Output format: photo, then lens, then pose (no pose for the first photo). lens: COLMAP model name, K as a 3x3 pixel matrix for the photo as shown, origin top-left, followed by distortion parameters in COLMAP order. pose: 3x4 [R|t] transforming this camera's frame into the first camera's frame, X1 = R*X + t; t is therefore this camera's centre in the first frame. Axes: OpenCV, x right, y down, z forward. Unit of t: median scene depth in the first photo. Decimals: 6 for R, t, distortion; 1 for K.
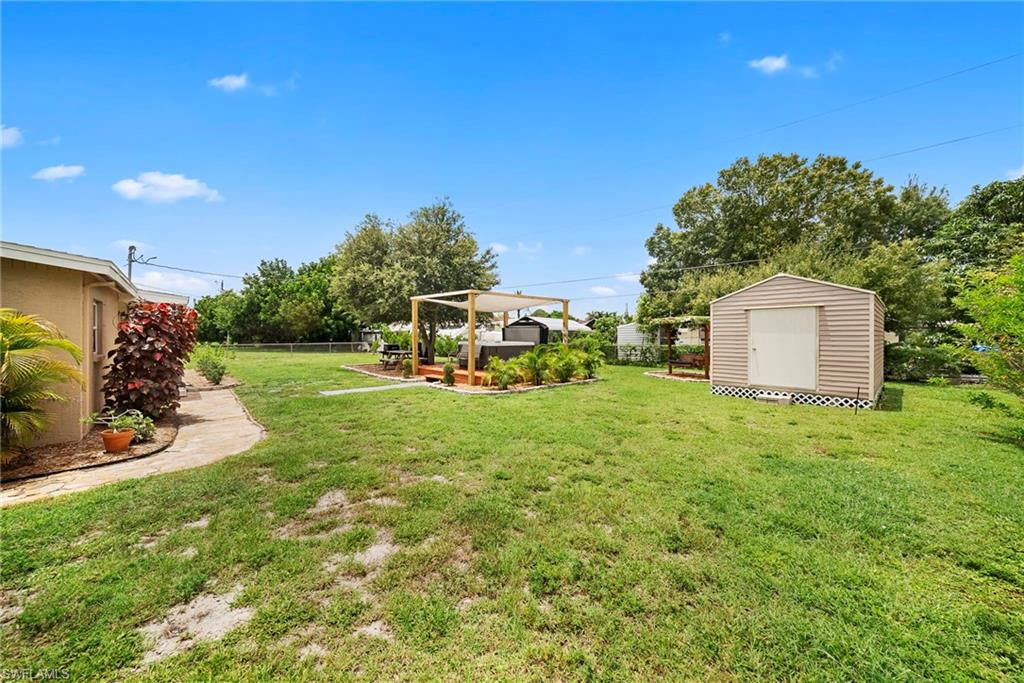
lens RADIAL K [[359.3, 0, 512.6], [0, 359.3, 336.2], [0, 0, 1]] dist [-0.001911, -0.000331]
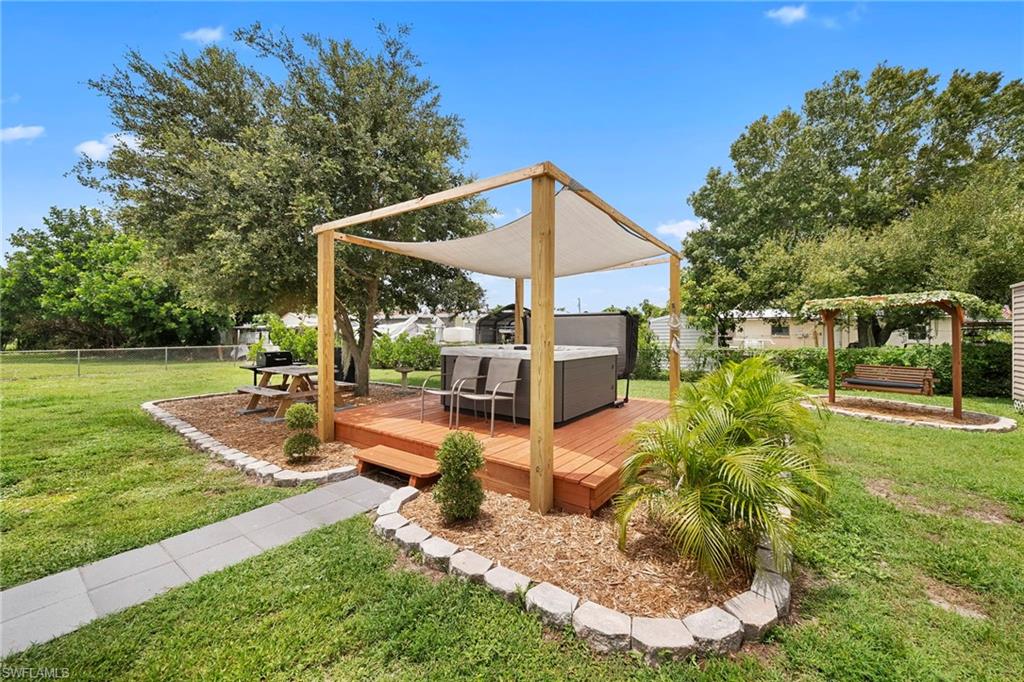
lens RADIAL K [[385.2, 0, 516.8], [0, 385.2, 329.5], [0, 0, 1]] dist [-0.007373, -0.000190]
pose [[0.982294, -0.000420, 0.187347, -0.105383], [0.002961, 0.999907, -0.013287, 0.000281], [-0.187324, 0.013606, 0.982204, 0.396770]]
